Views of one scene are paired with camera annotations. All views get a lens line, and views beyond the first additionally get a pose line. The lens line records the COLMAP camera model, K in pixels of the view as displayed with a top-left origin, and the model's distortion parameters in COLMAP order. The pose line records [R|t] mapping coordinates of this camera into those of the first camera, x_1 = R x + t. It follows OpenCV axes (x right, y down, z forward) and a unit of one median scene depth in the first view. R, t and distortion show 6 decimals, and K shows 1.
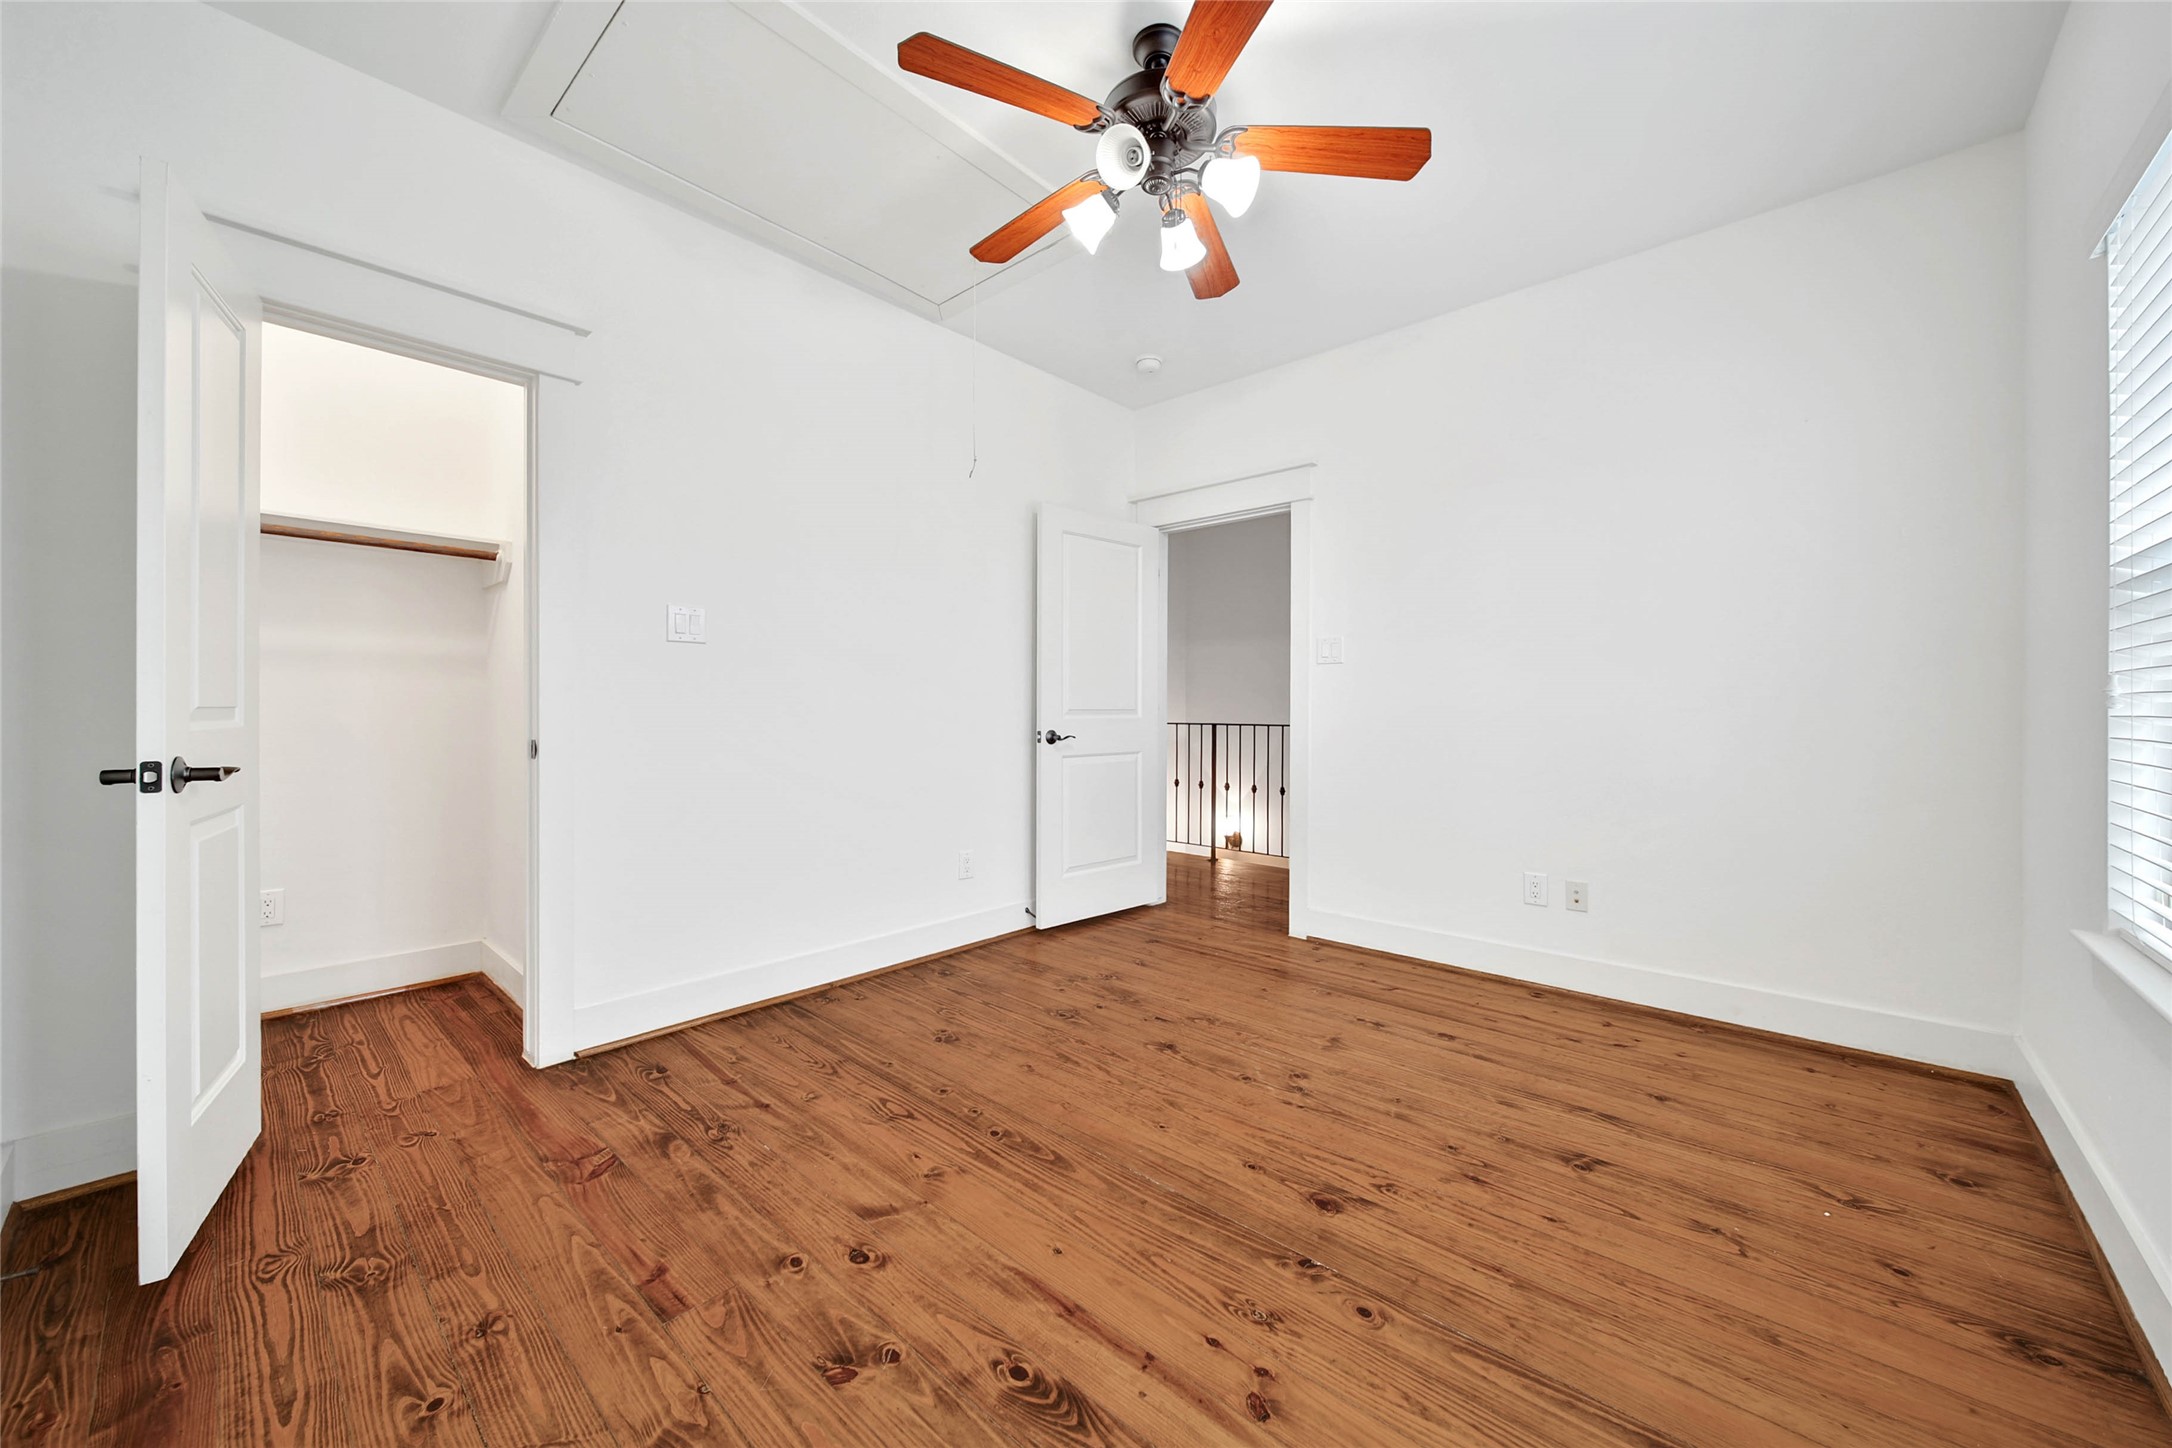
lens RADIAL K [[803.6, 0, 1090.2], [0, 803.6, 704.1], [0, 0, 1]] dist [-0.000701, -0.000039]
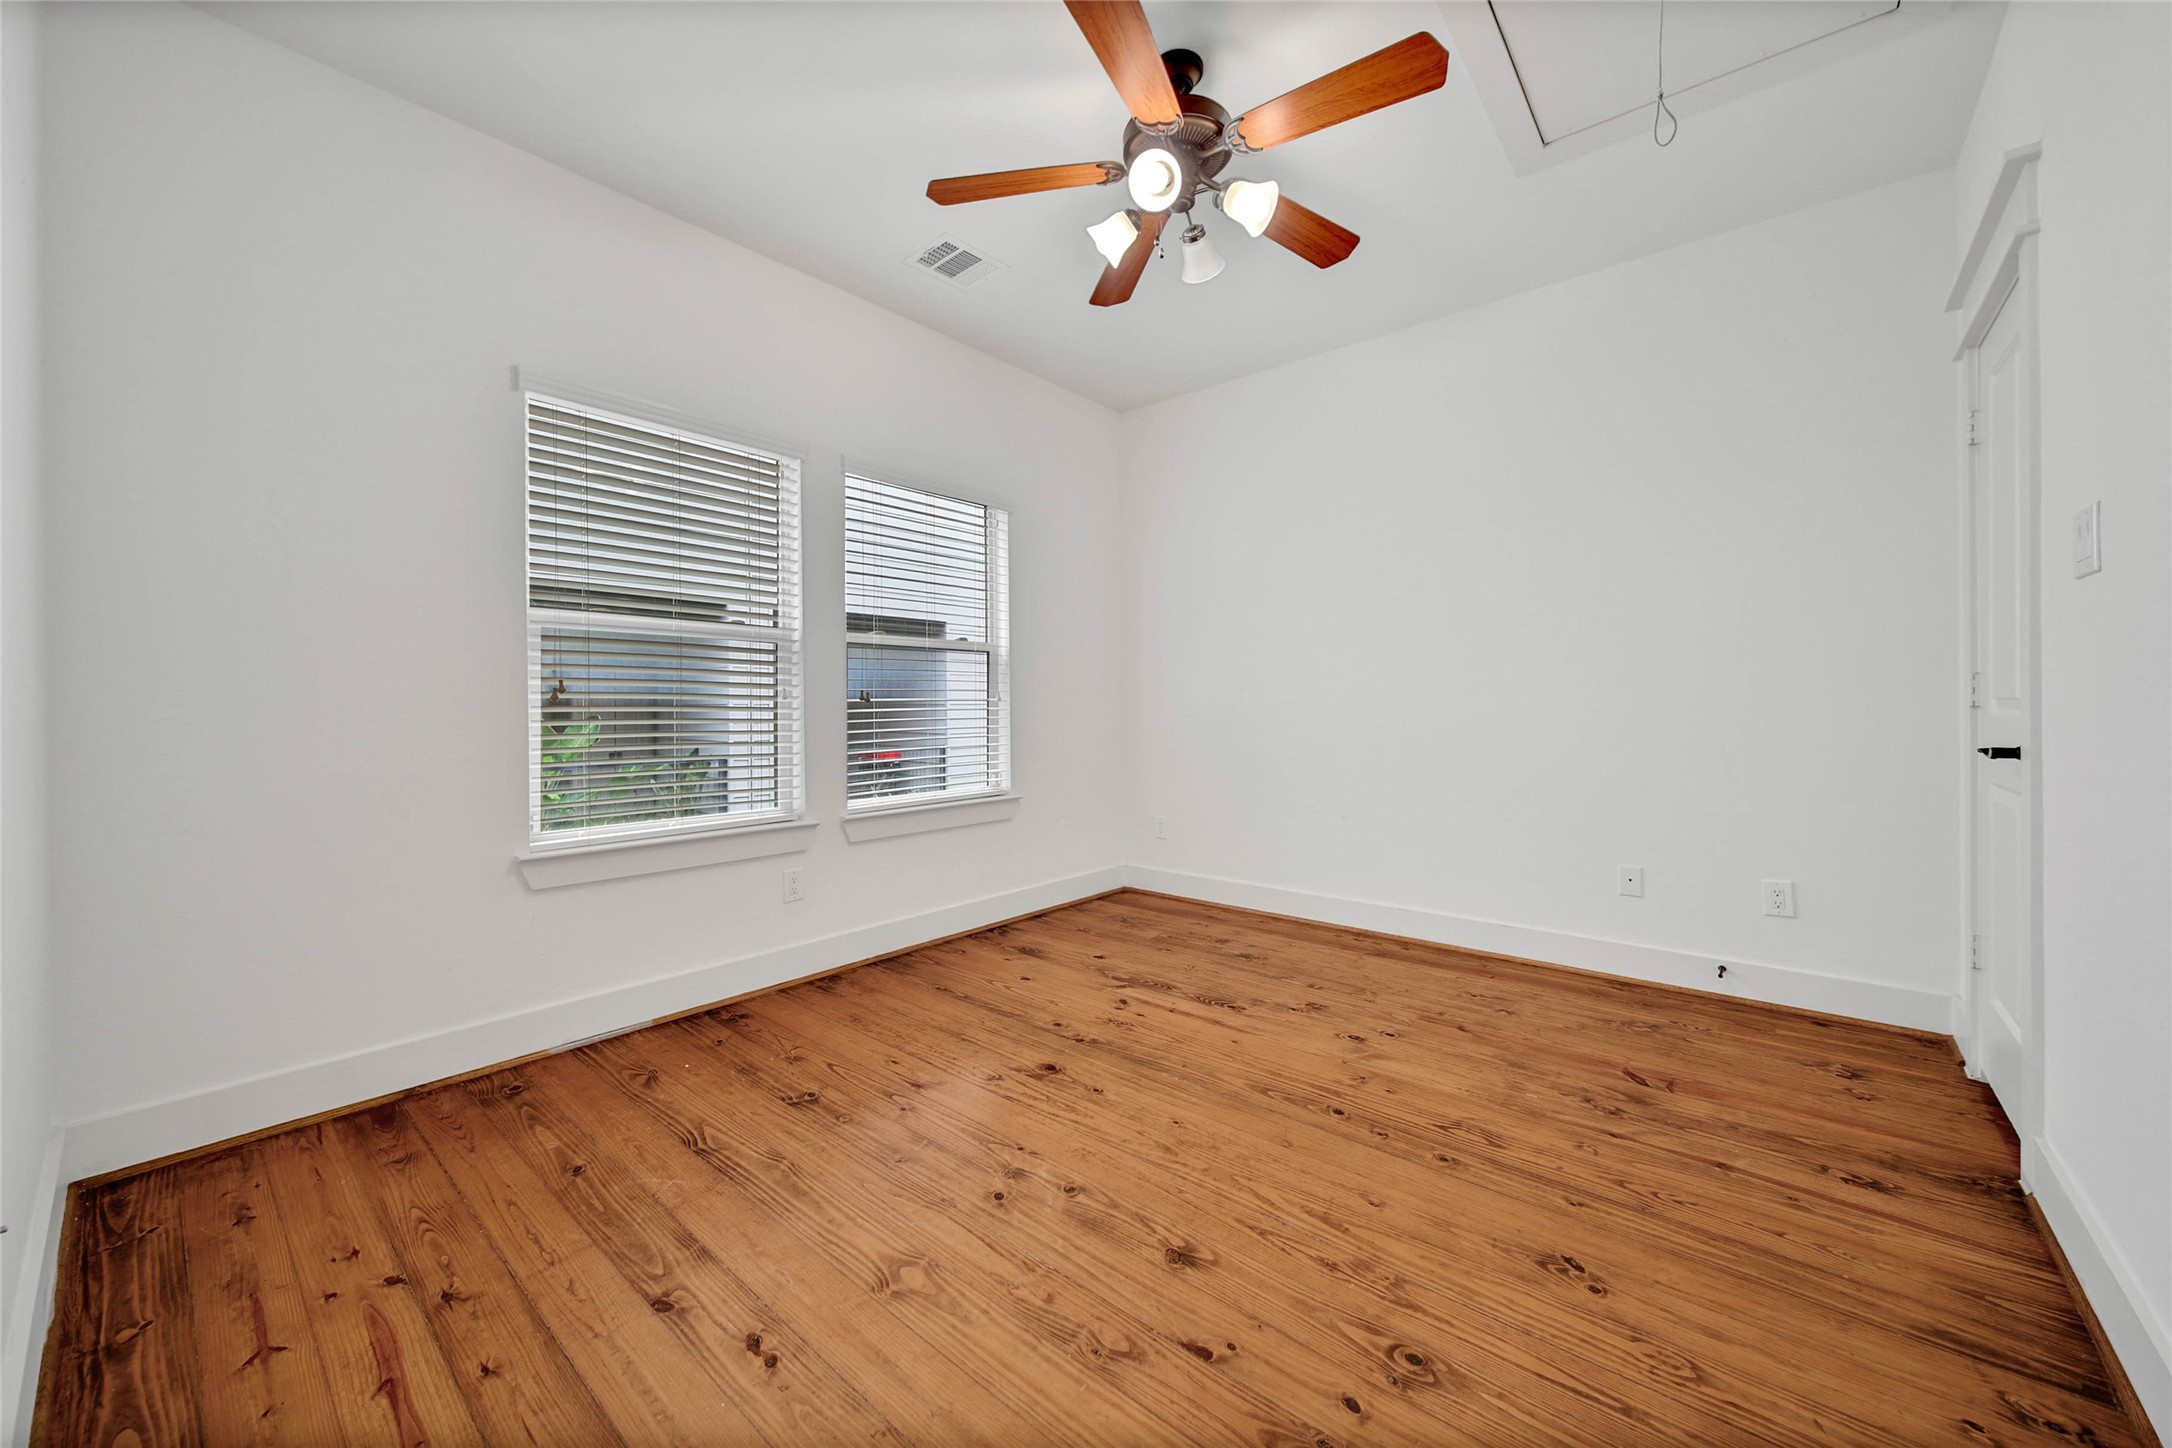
lens RADIAL K [[803.6, 0, 1082.3], [0, 803.6, 718.4], [0, 0, 1]] dist [-0.000701, -0.000039]
pose [[-0.999760, 0.000108, -0.021898, 0.241519], [-0.000161, 0.999925, 0.012251, 0.021481], [0.021898, 0.012251, -0.999685, 2.111514]]
